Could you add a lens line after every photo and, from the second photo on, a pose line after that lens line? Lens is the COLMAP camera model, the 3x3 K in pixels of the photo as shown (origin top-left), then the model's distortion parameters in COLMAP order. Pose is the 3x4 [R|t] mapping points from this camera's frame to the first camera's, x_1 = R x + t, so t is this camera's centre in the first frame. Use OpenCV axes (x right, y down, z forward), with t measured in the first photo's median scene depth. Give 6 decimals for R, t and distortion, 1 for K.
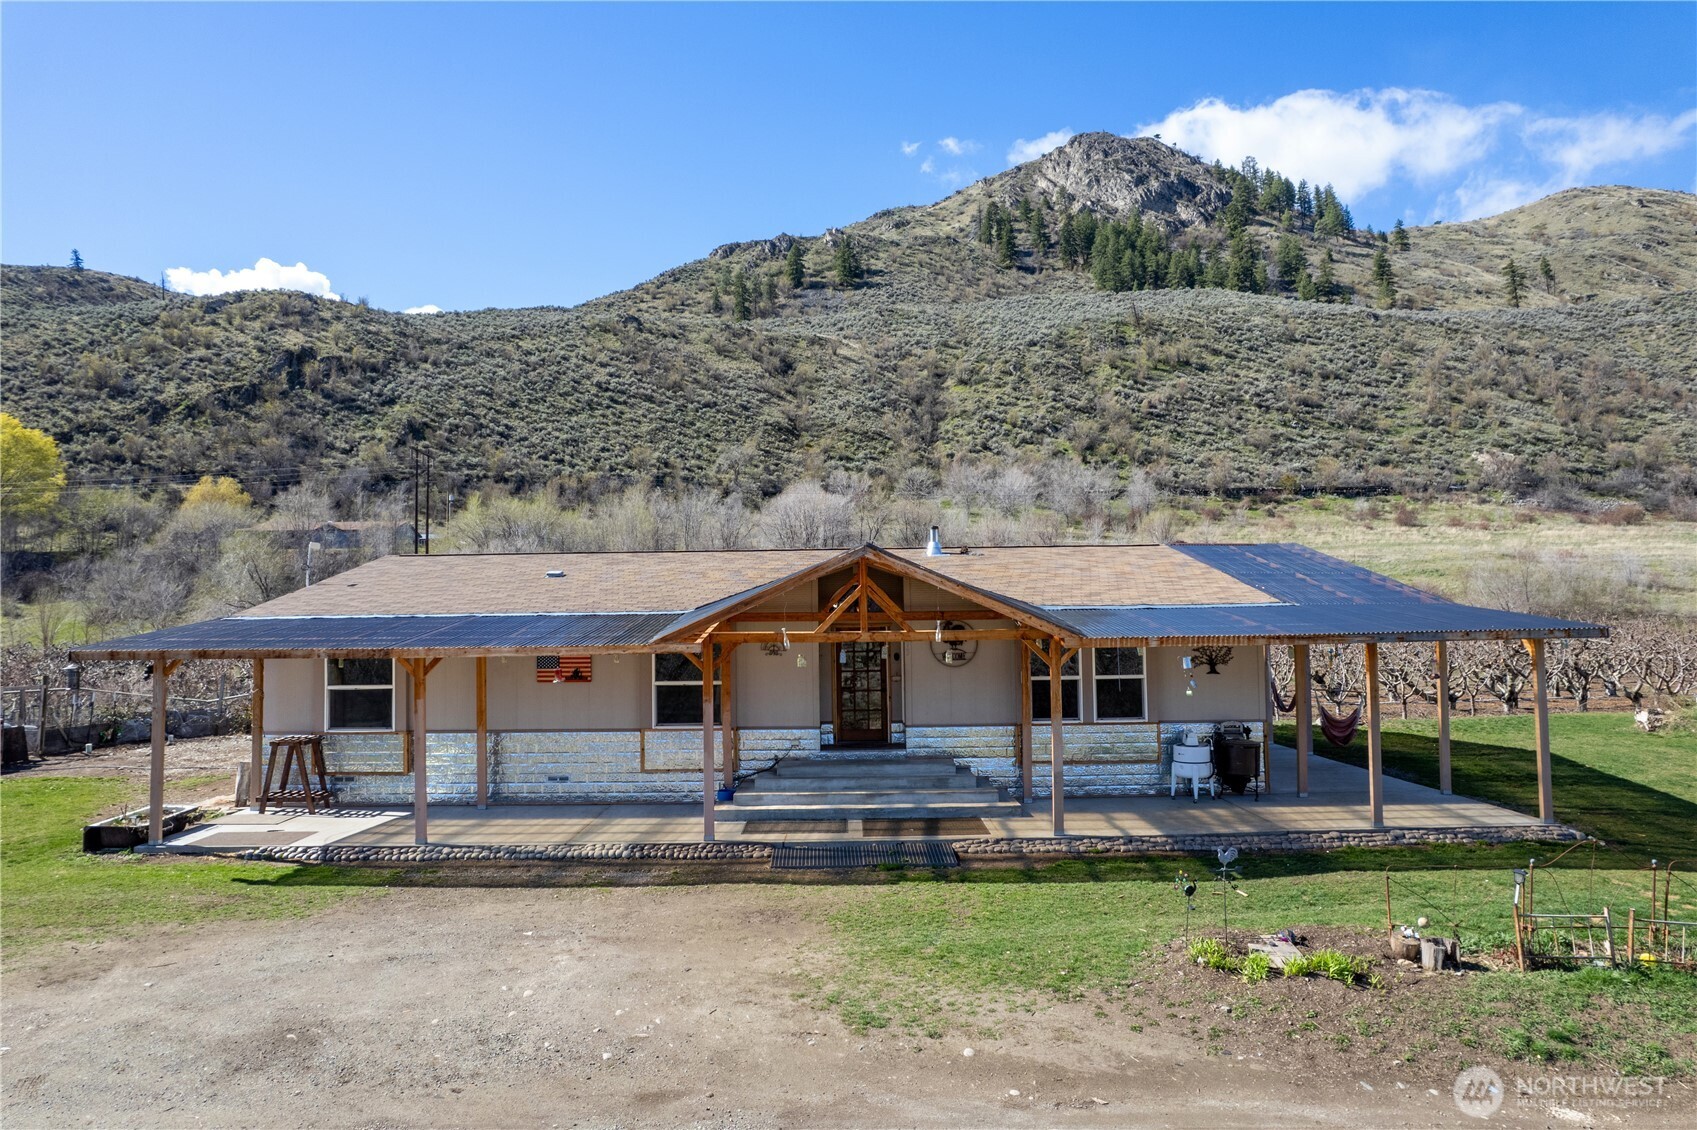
lens RADIAL K [[1084.3, 0, 848.5], [0, 1084.3, 565.0], [0, 0, 1]] dist [-0.100594, 0.091039]
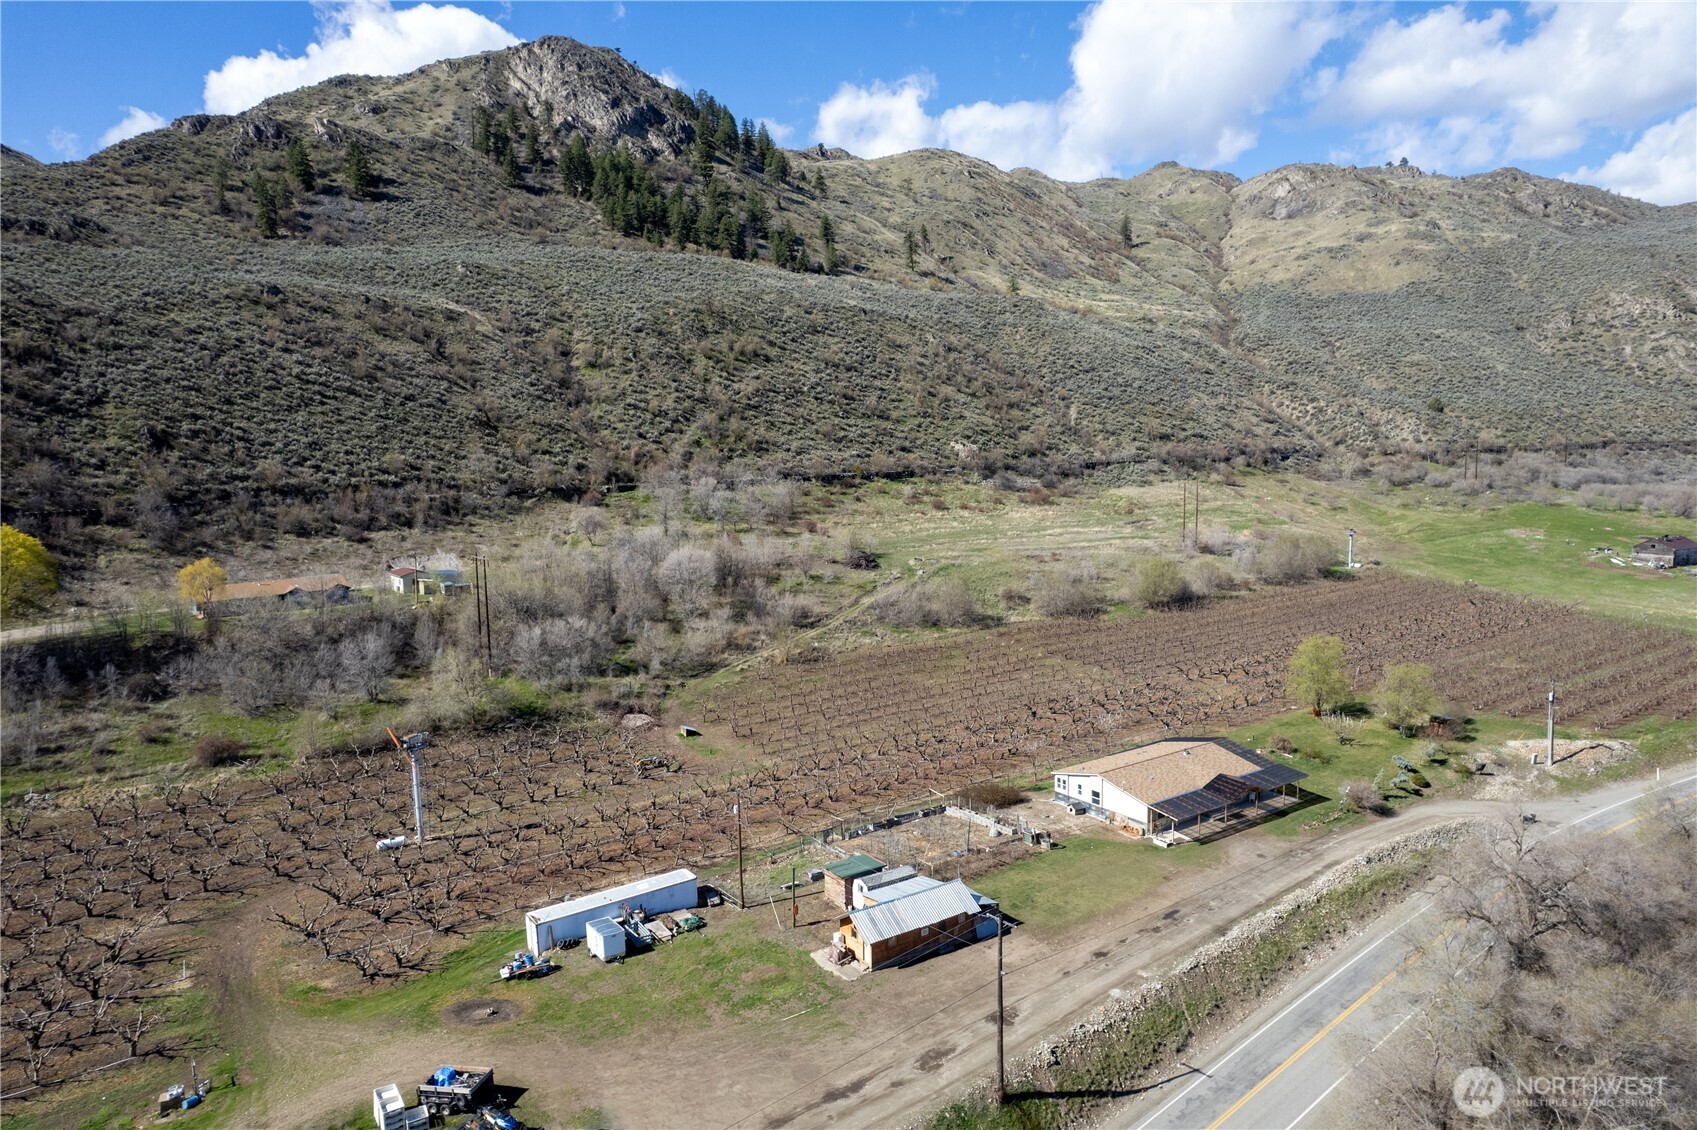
lens RADIAL K [[1084.3, 0, 848.5], [0, 1084.3, 565.0], [0, 0, 1]] dist [-0.100594, 0.091039]
pose [[0.828216, -0.073073, 0.555624, -0.189432], [-0.018973, 0.987238, 0.158119, -0.079433], [-0.560087, -0.141498, 0.816260, -0.100339]]
